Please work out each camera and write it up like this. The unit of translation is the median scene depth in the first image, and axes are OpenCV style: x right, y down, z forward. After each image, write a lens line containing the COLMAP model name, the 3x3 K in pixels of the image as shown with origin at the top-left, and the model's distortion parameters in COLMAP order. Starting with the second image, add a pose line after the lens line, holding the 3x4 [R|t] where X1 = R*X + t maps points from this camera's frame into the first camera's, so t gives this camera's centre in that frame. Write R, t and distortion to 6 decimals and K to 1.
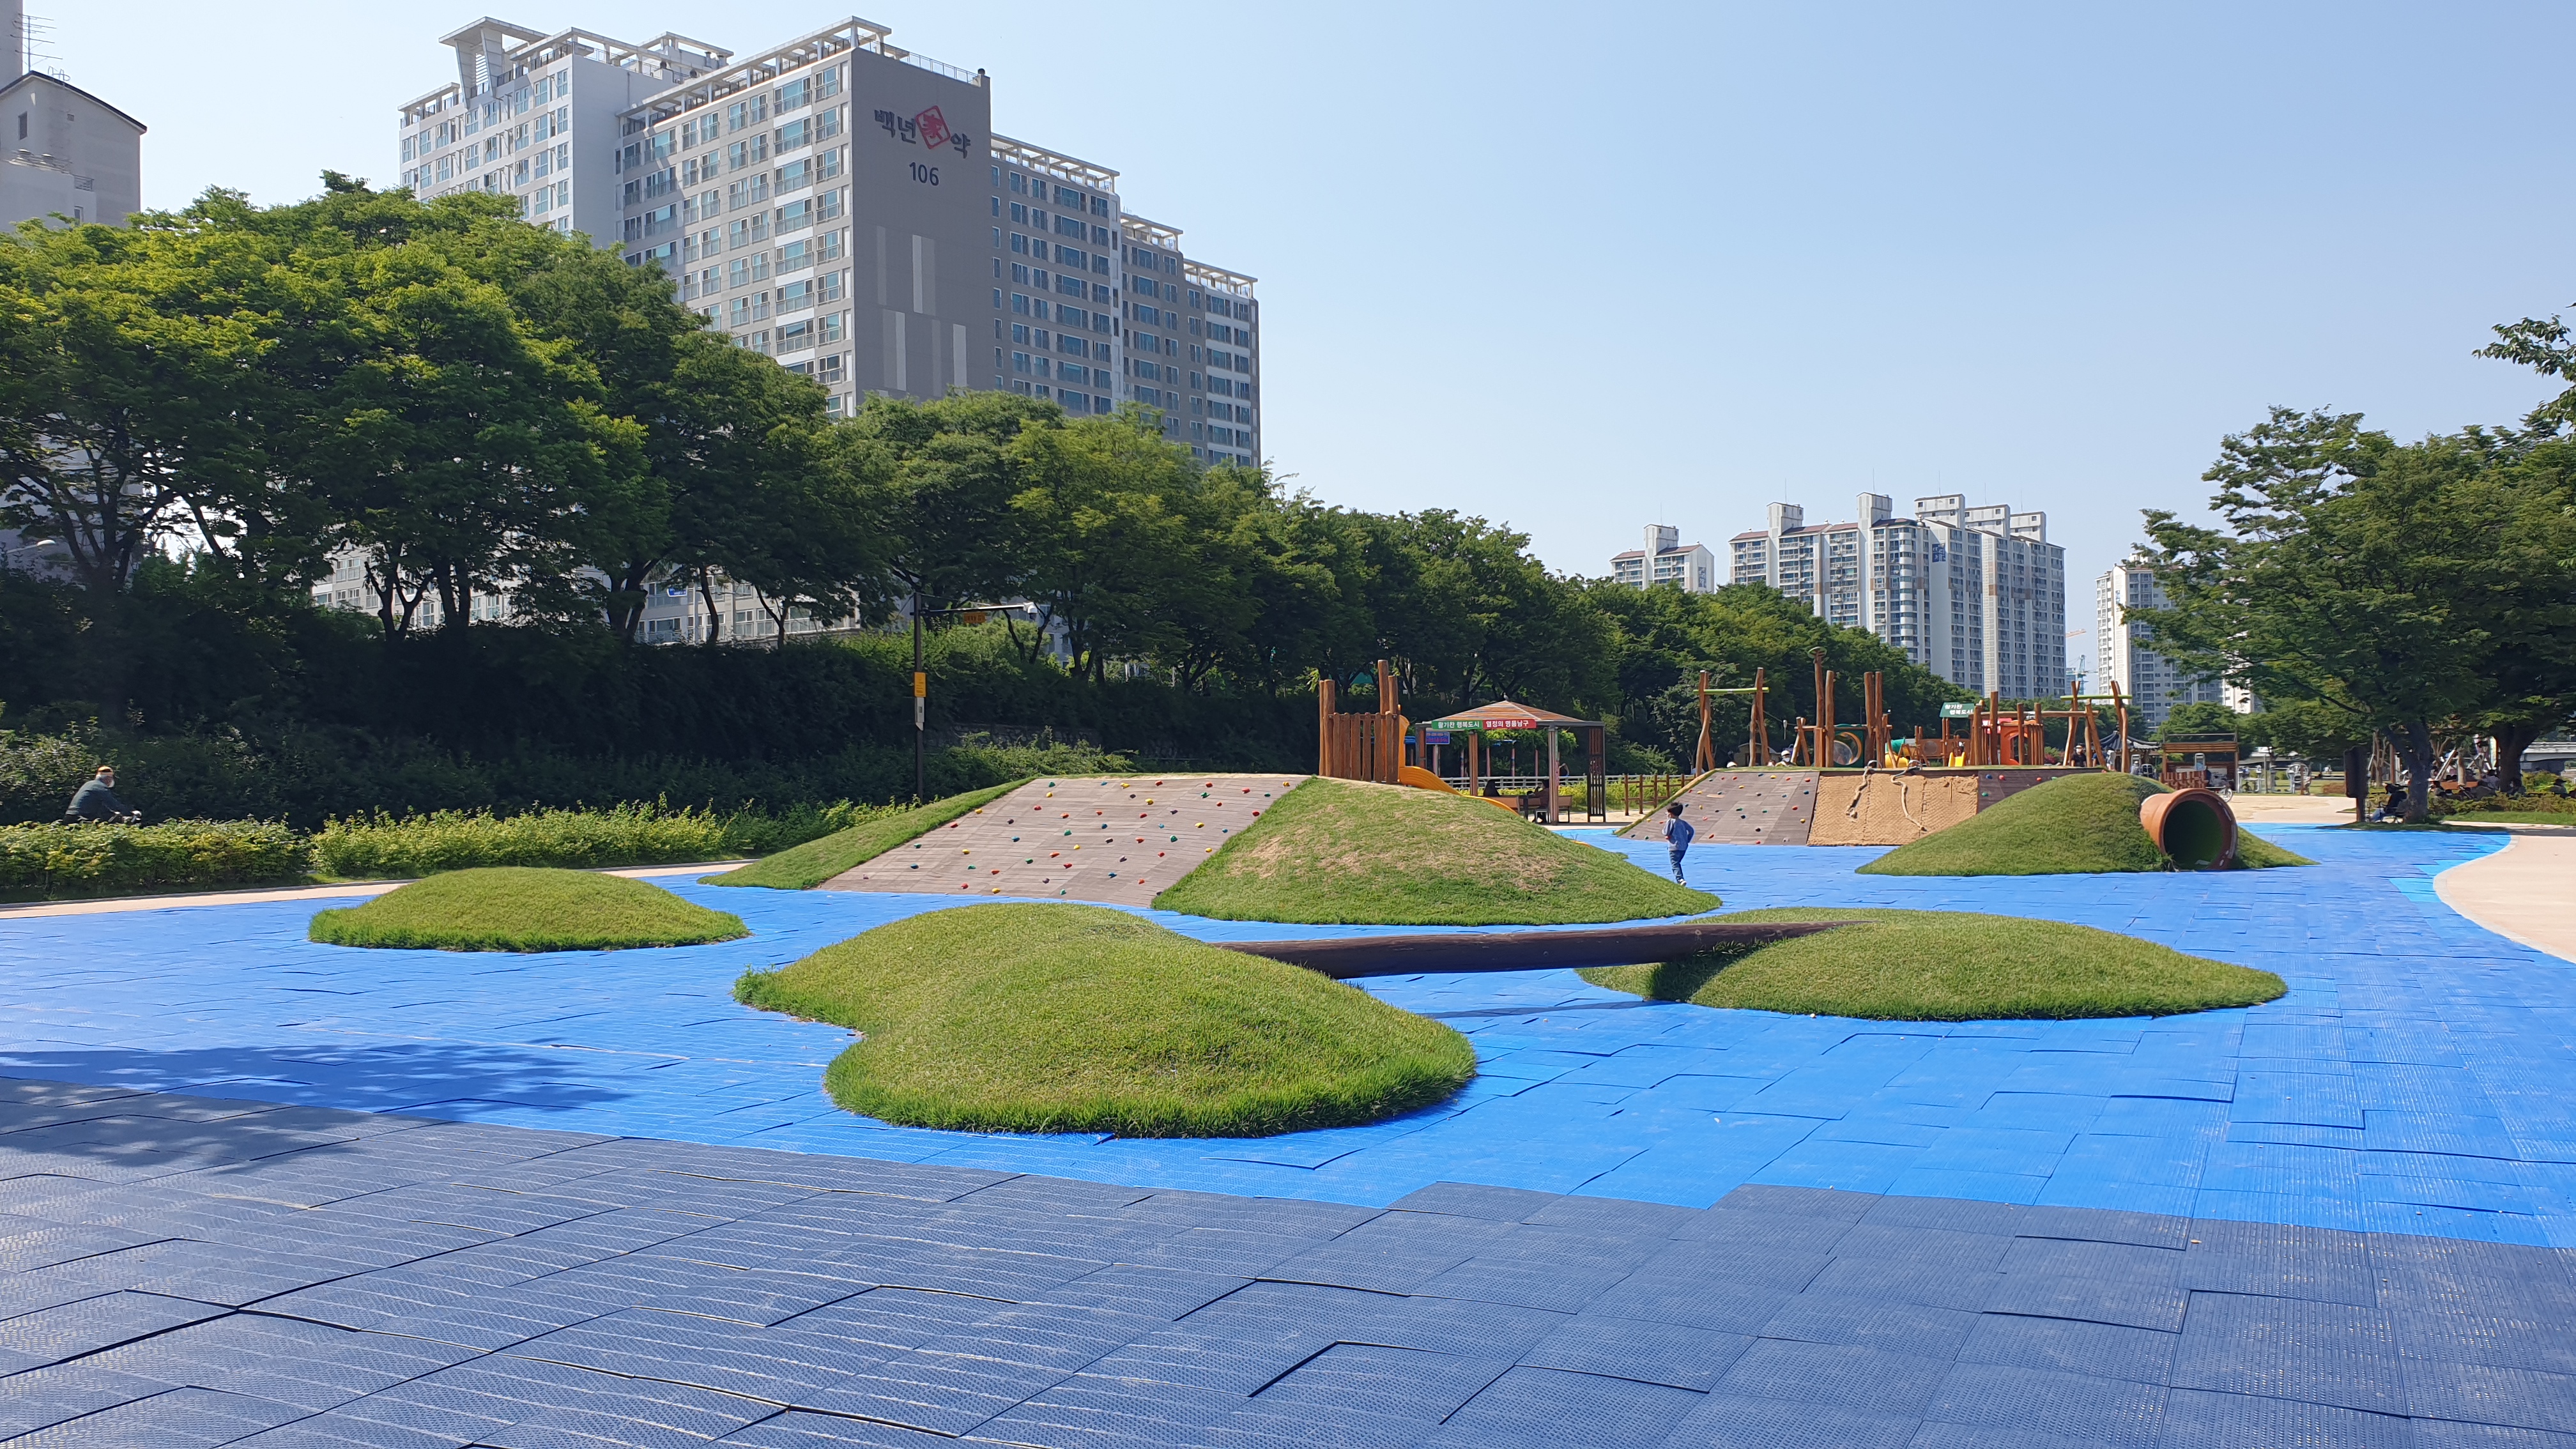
lens RADIAL K [[2028.7, 0, 1284.0], [0, 2028.7, 778.8], [0, 0, 1]] dist [0.038972, -0.082405]
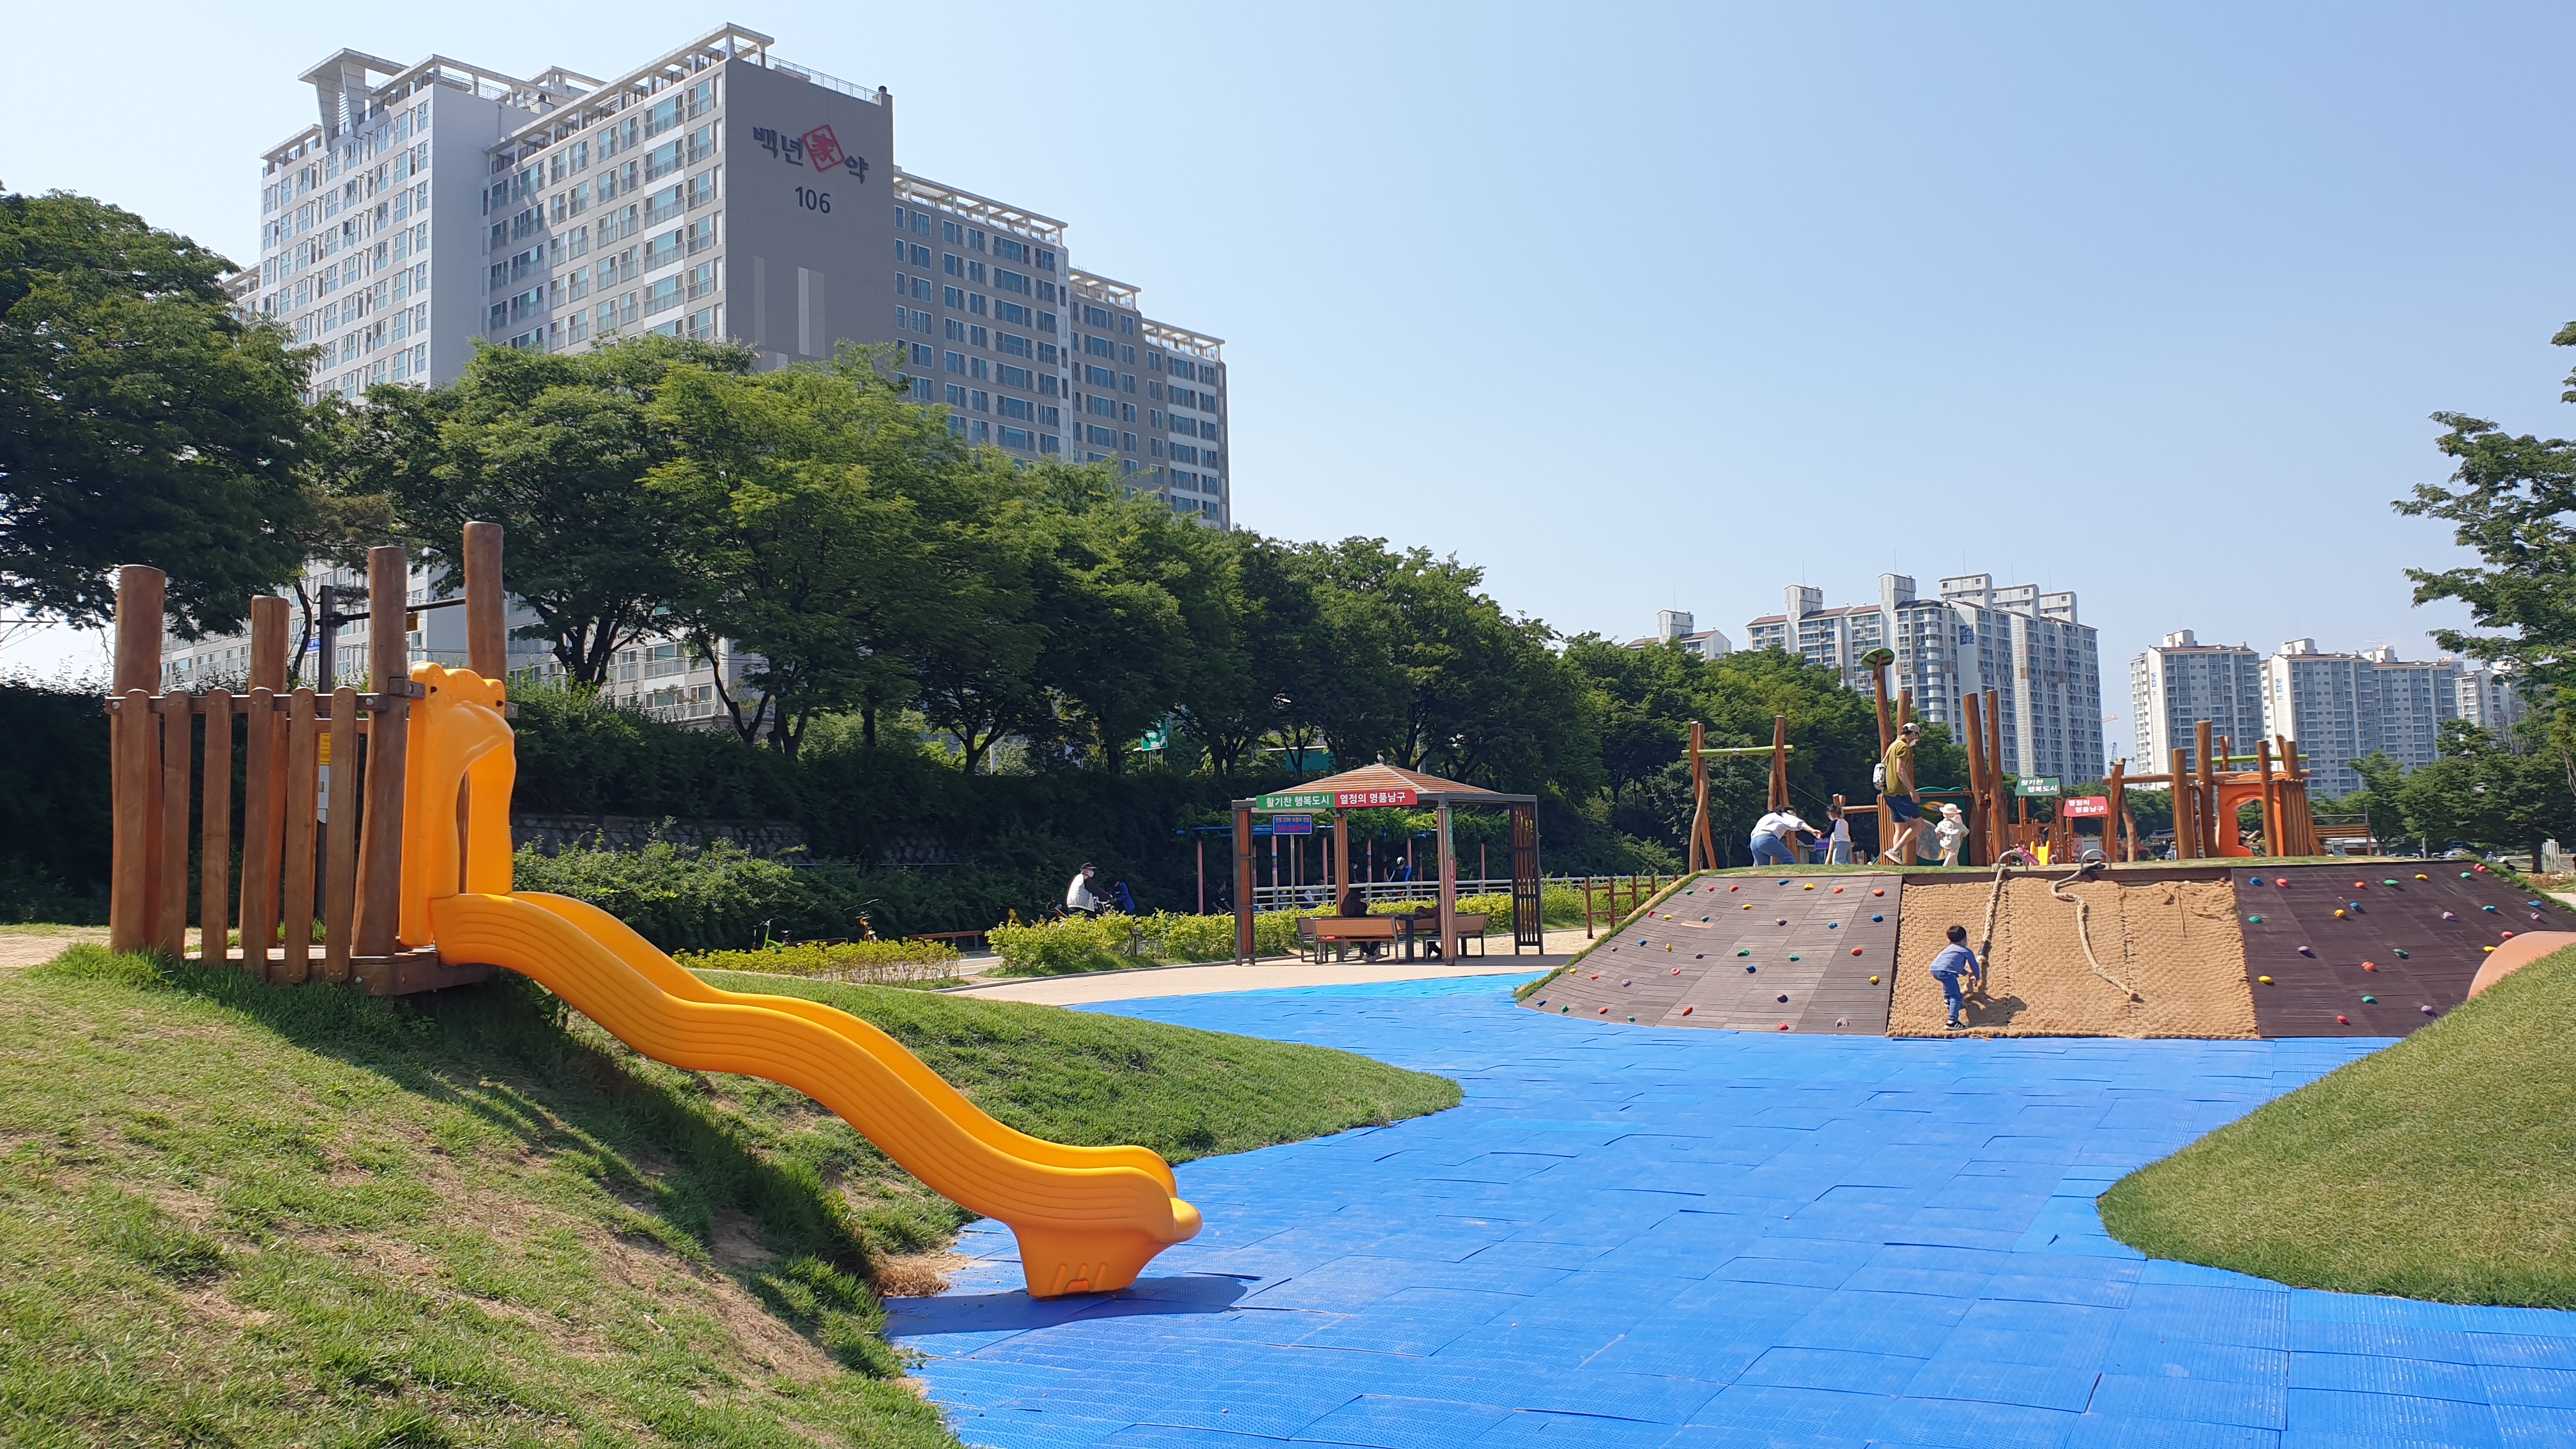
lens RADIAL K [[2028.7, 0, 1293.0], [0, 2028.7, 725.1], [0, 0, 1]] dist [0.038972, -0.082405]
pose [[0.999876, -0.014197, -0.006840, 0.031240], [0.013636, 0.997013, -0.076021, -0.001072], [0.007899, 0.075918, 0.997083, 0.132083]]
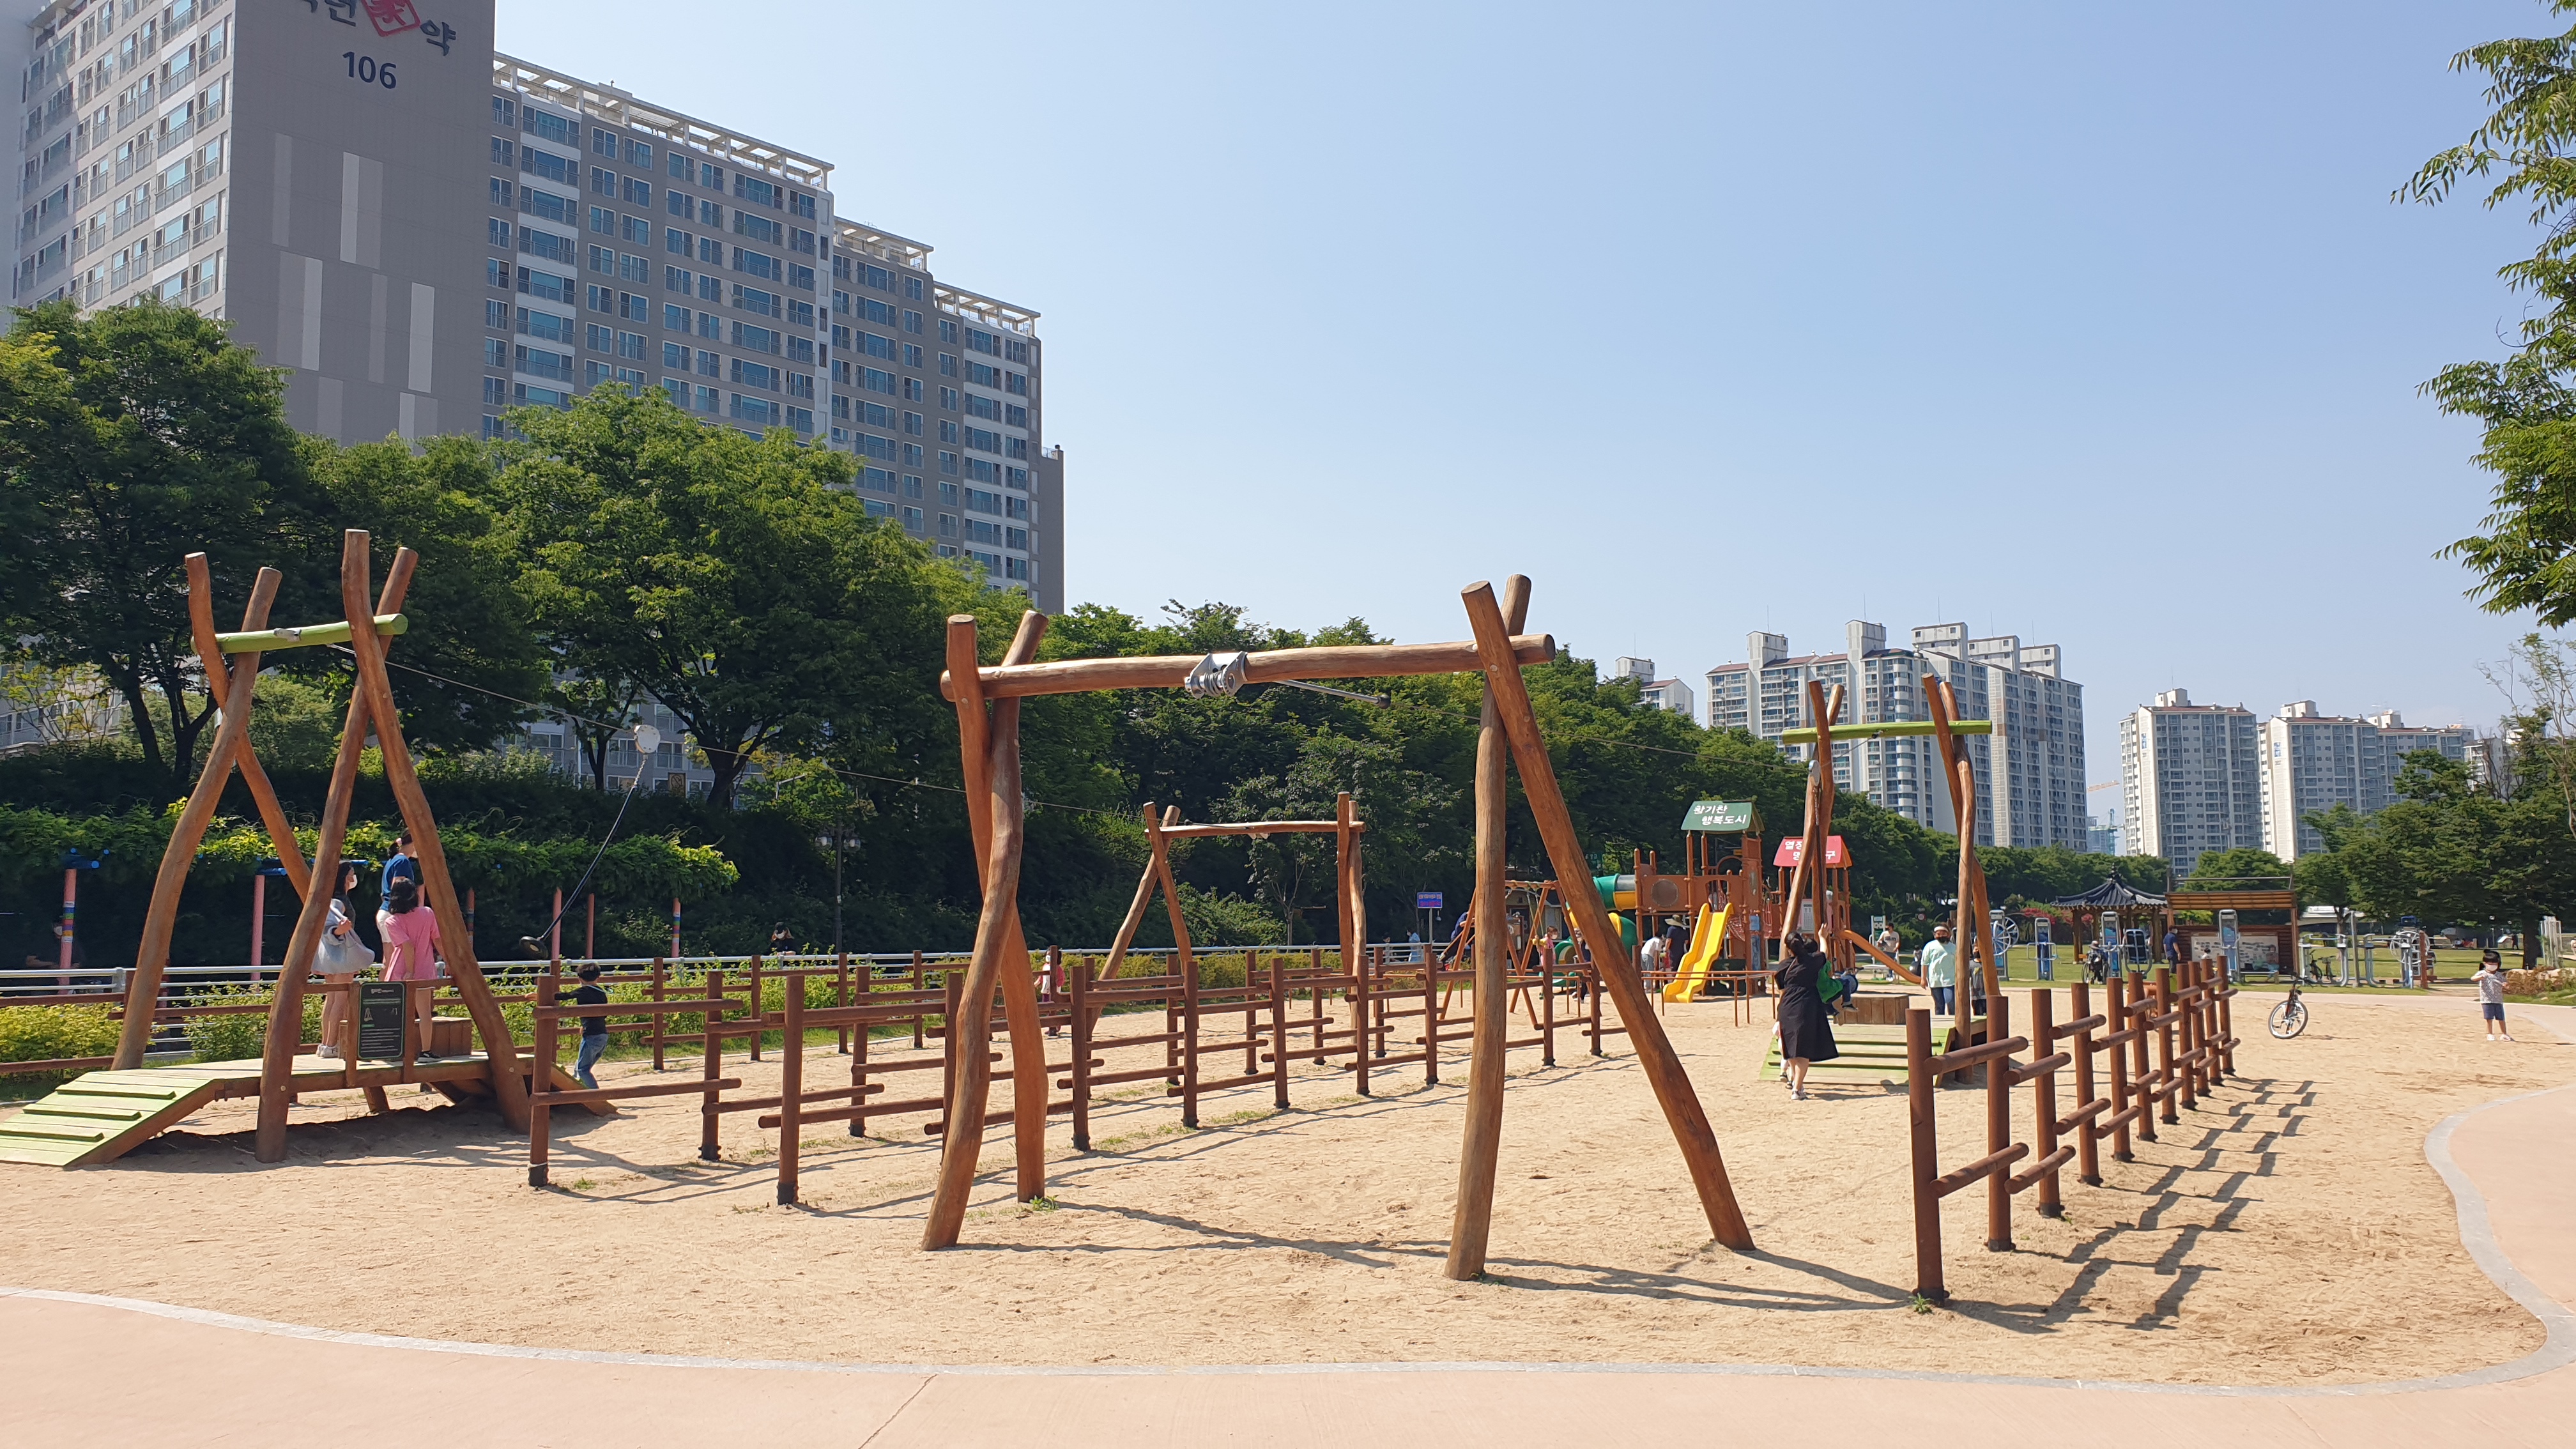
lens RADIAL K [[2028.7, 0, 1298.4], [0, 2028.7, 738.9], [0, 0, 1]] dist [0.038972, -0.082405]
pose [[0.999925, 0.005271, -0.011045, 0.141592], [-0.006305, 0.995391, -0.095691, -0.002968], [0.010490, 0.095753, 0.995350, 0.307993]]
